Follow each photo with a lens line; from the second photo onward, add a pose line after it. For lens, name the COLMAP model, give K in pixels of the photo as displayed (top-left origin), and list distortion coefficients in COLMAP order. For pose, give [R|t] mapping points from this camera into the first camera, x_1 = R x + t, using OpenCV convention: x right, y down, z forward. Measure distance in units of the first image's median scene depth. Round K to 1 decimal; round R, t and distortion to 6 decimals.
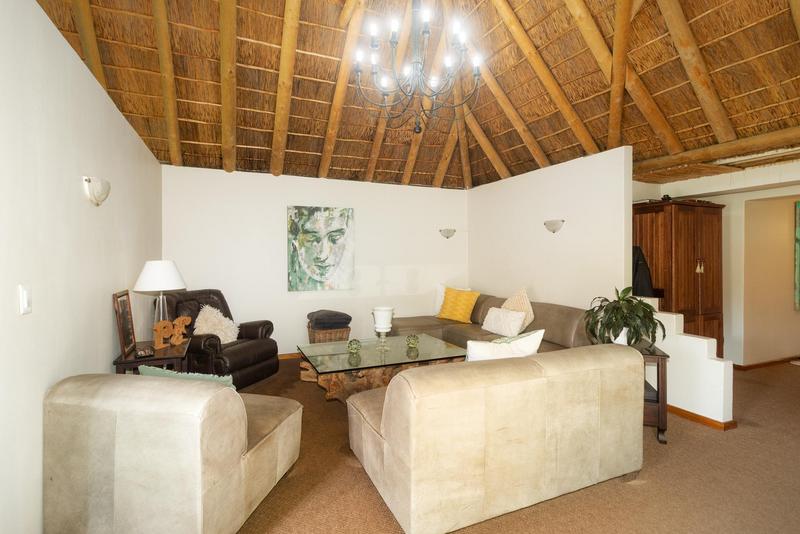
lens RADIAL K [[367.3, 0, 399.8], [0, 367.3, 262.3], [0, 0, 1]] dist [-0.000364, -0.000405]
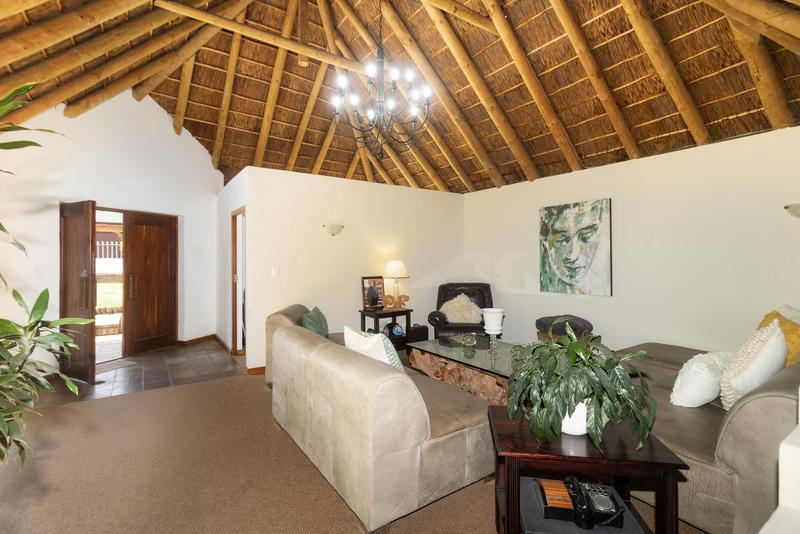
lens RADIAL K [[367.3, 0, 400.1], [0, 367.3, 263.6], [0, 0, 1]] dist [-0.000364, -0.000405]
pose [[0.194505, 0.014472, -0.980795, 0.613763], [-0.007126, 0.999886, 0.013341, -0.009111], [0.980876, 0.004394, 0.194586, 0.403865]]
